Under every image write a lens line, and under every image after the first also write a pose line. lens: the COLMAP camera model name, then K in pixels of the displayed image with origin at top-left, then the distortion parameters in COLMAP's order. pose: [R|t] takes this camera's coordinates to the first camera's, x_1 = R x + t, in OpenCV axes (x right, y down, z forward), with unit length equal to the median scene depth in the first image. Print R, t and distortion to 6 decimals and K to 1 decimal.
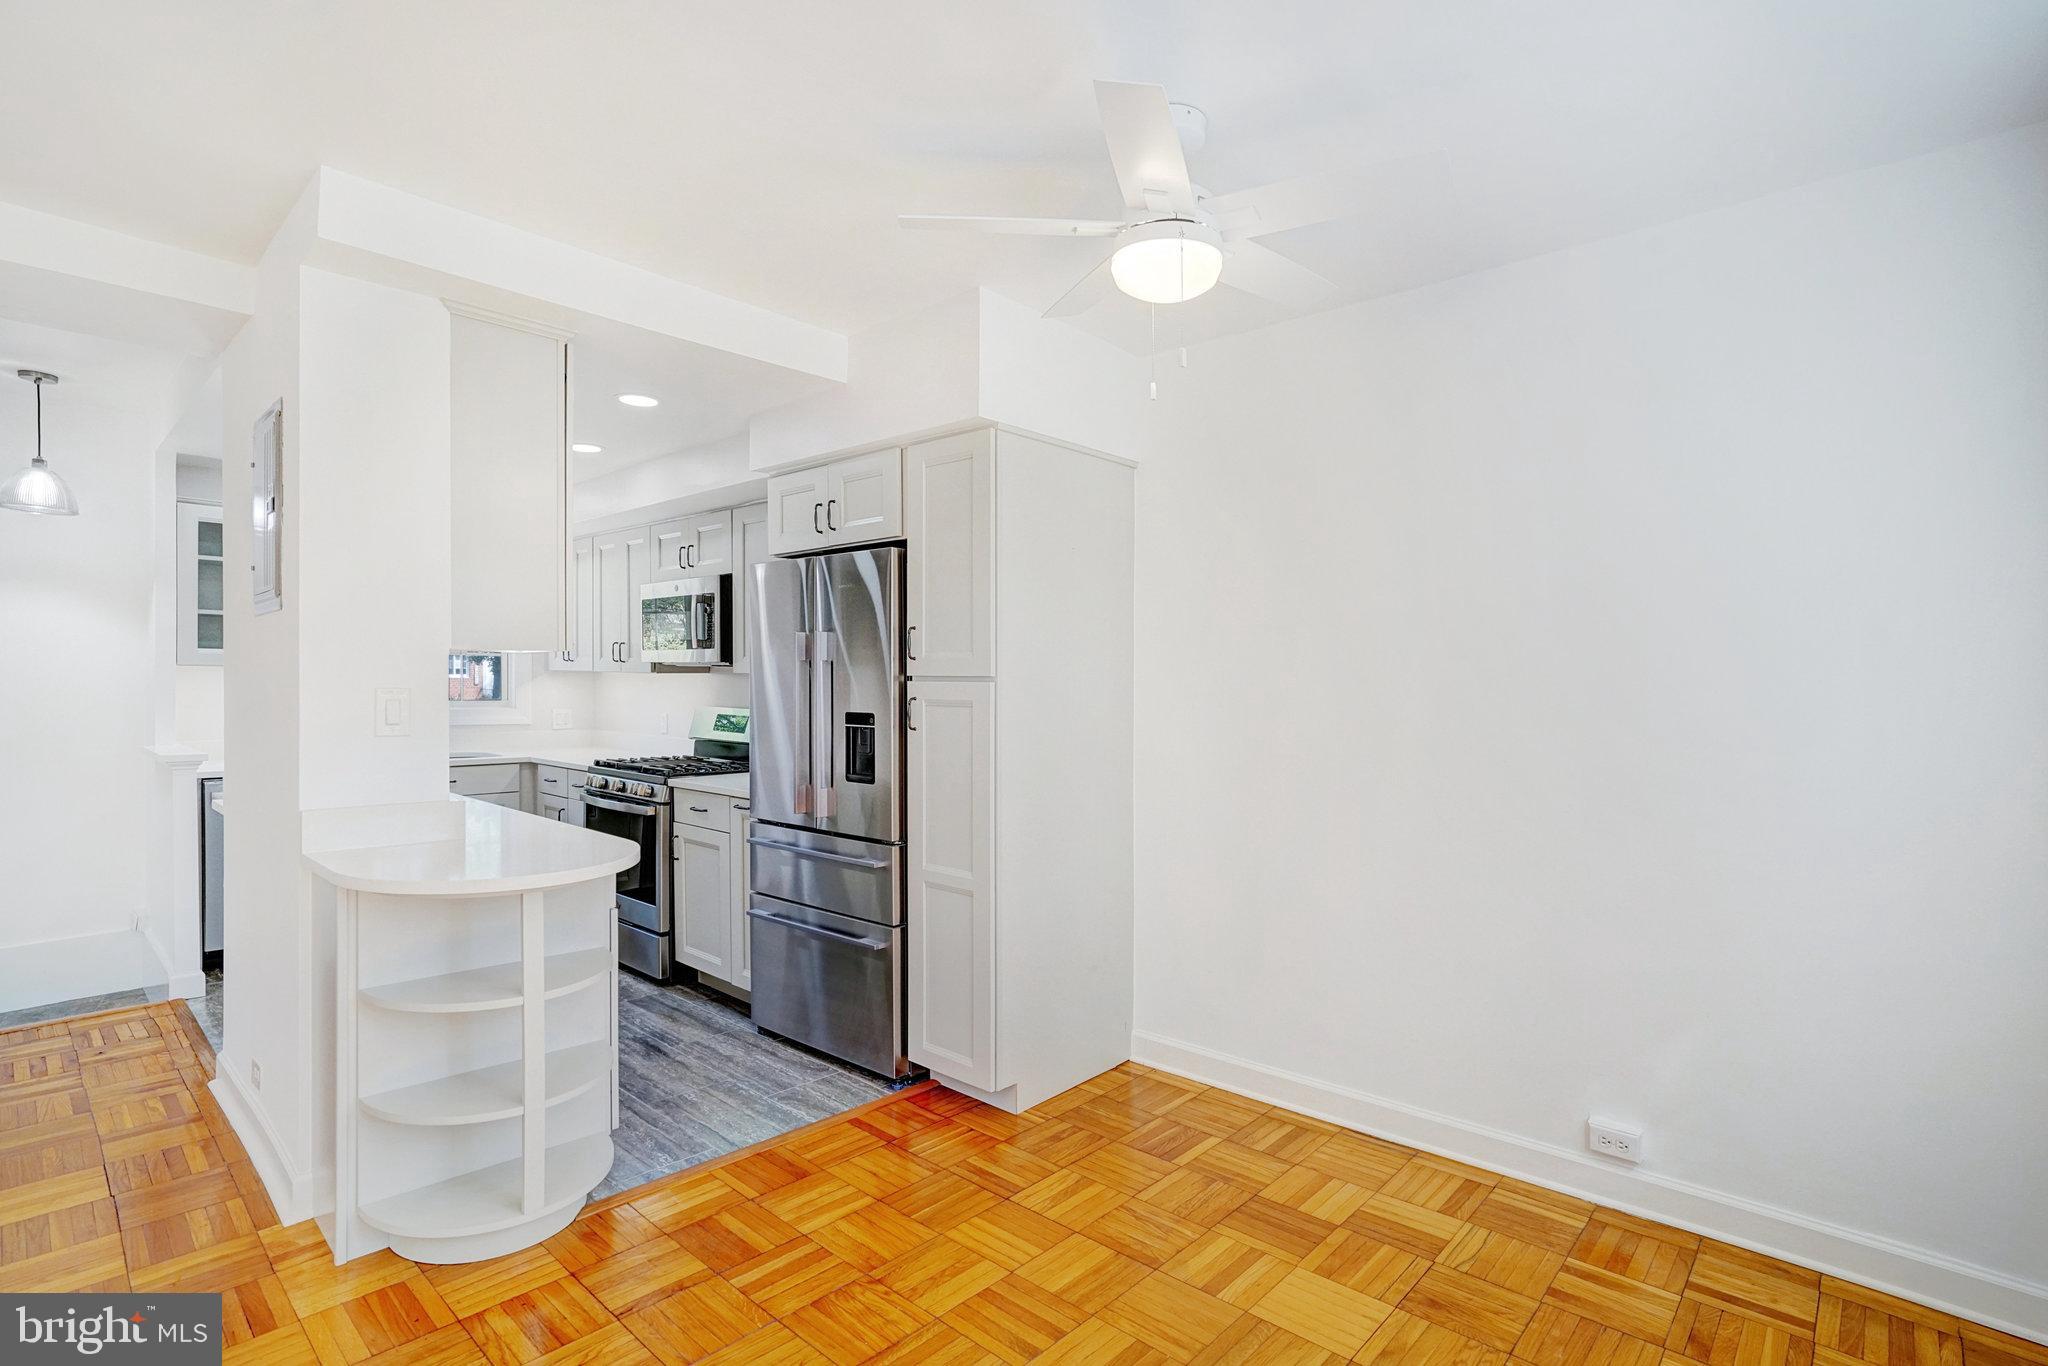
lens RADIAL K [[988.5, 0, 1024.0], [0, 988.5, 683.0], [0, 0, 1]] dist [-0.068264, 0.022432]
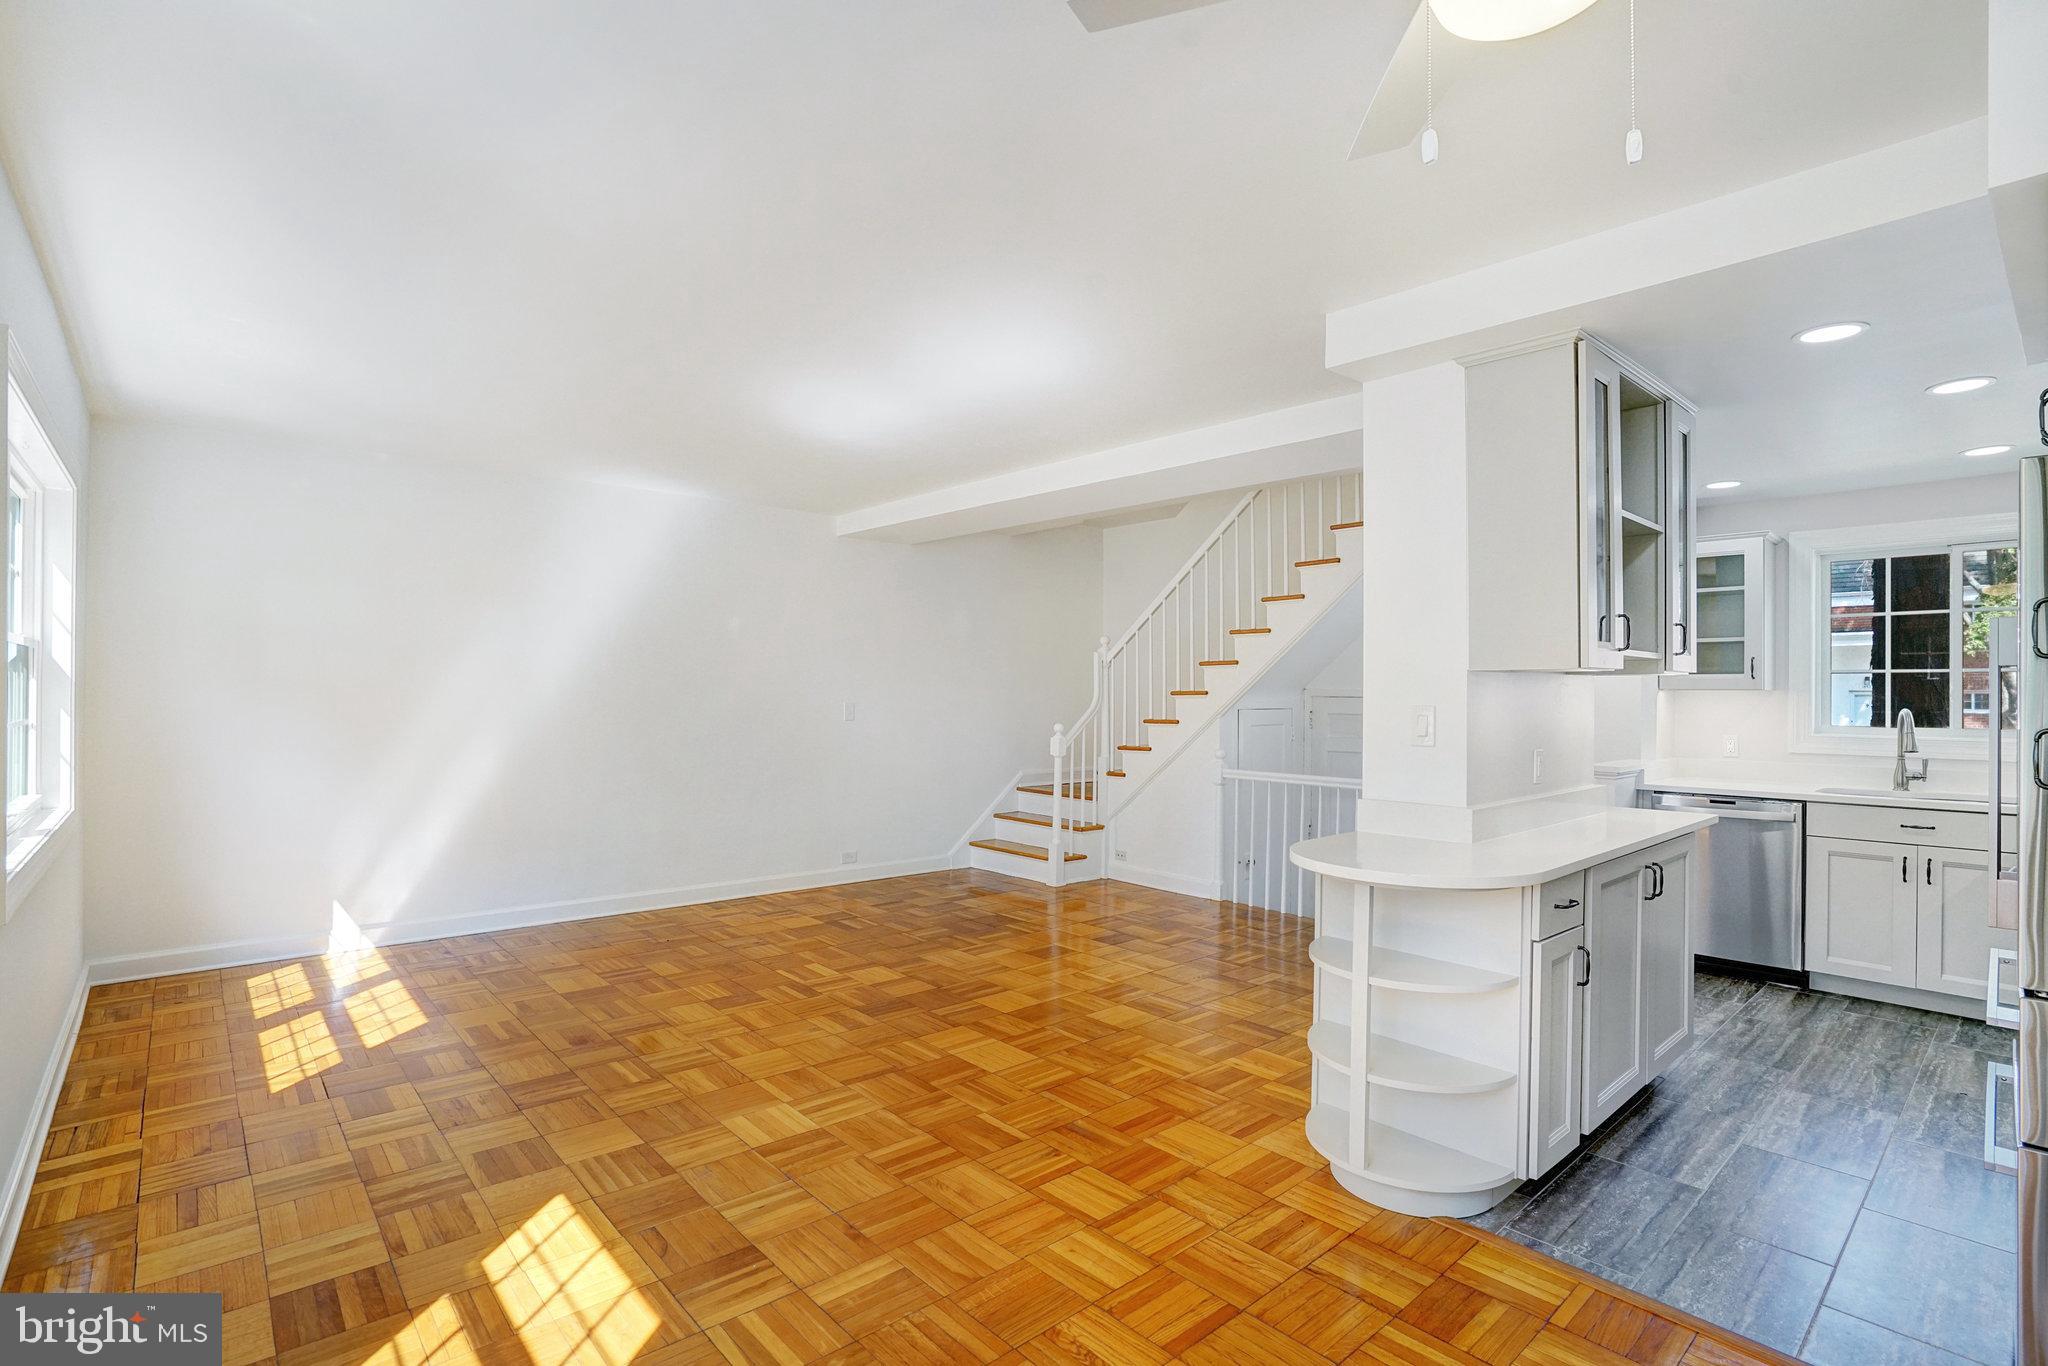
lens RADIAL K [[977.9, 0, 997.0], [0, 977.9, 694.1], [0, 0, 1]] dist [-0.058446, 0.021743]
pose [[-0.121283, -0.009824, -0.992569, 0.458069], [-0.006495, 0.999937, -0.009103, 0.003322], [0.992597, 0.005343, -0.121339, 0.485336]]
